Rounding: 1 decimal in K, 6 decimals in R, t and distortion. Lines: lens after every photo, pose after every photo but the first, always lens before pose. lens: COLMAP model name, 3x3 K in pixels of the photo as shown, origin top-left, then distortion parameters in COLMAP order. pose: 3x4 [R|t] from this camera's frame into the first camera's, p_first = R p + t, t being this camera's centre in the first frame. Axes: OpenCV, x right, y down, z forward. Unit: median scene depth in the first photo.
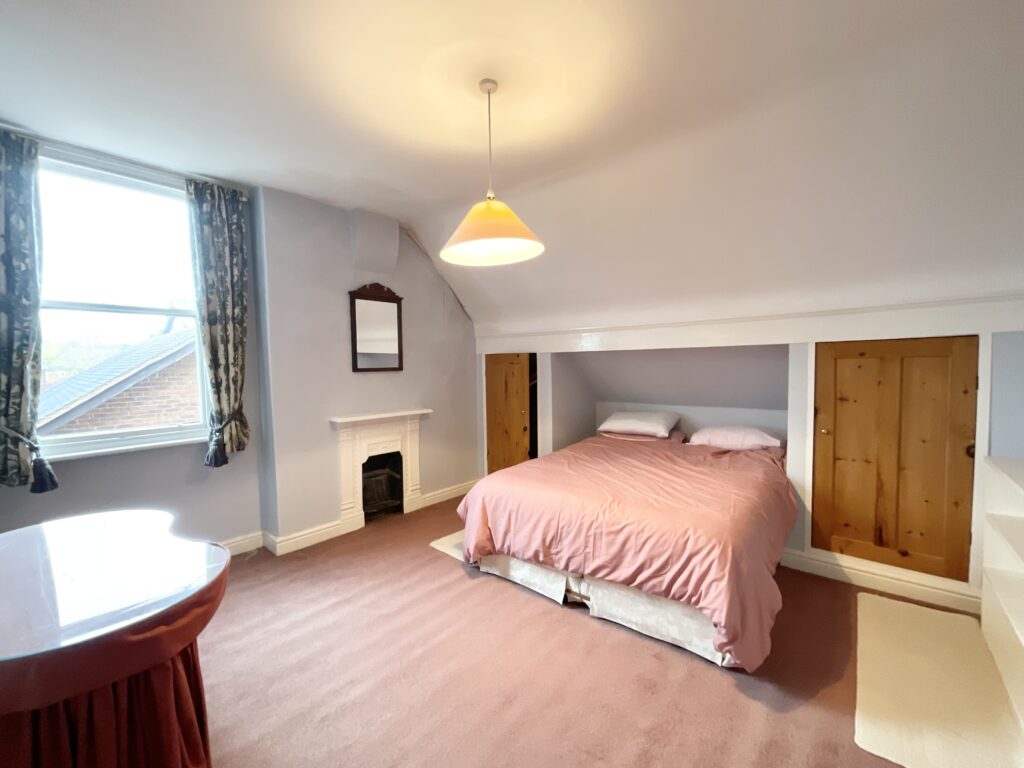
lens RADIAL K [[416.1, 0, 512.0], [0, 416.1, 384.0], [0, 0, 1]] dist [-0.000642, -0.000062]
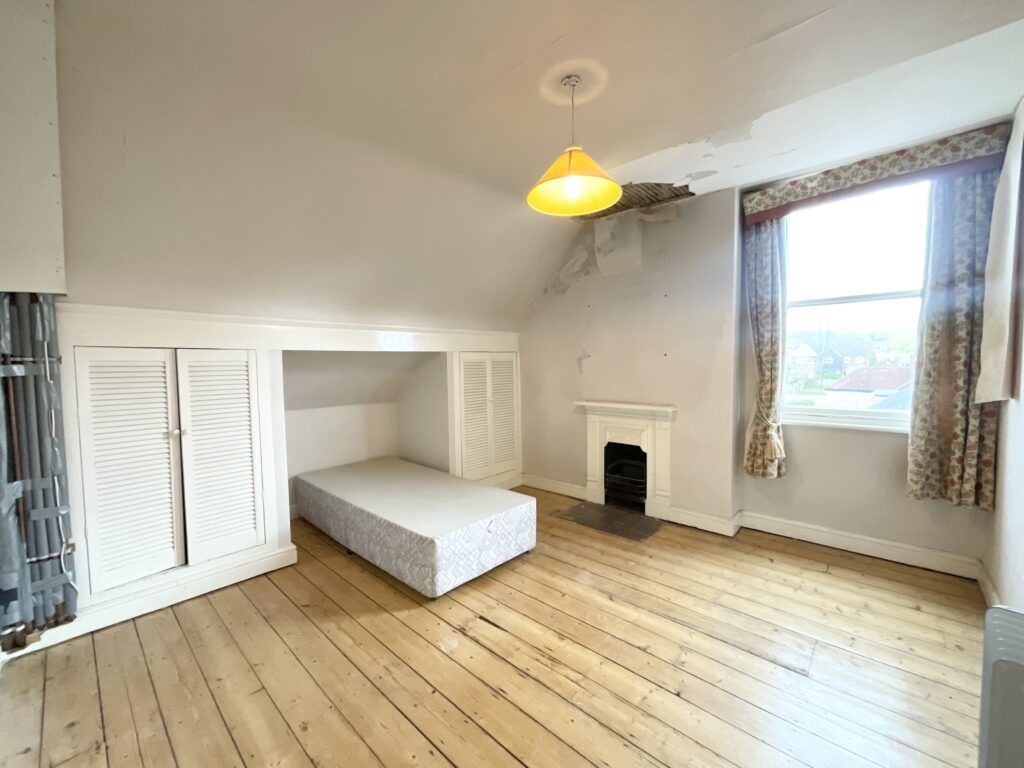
lens RADIAL K [[416.1, 0, 512.0], [0, 416.1, 384.0], [0, 0, 1]] dist [-0.000642, -0.000062]
pose [[-0.031646, 0.062971, -0.997513, 0.709364], [-0.029180, 0.997530, 0.063898, -0.031651], [0.999073, 0.031130, -0.029731, 0.783610]]
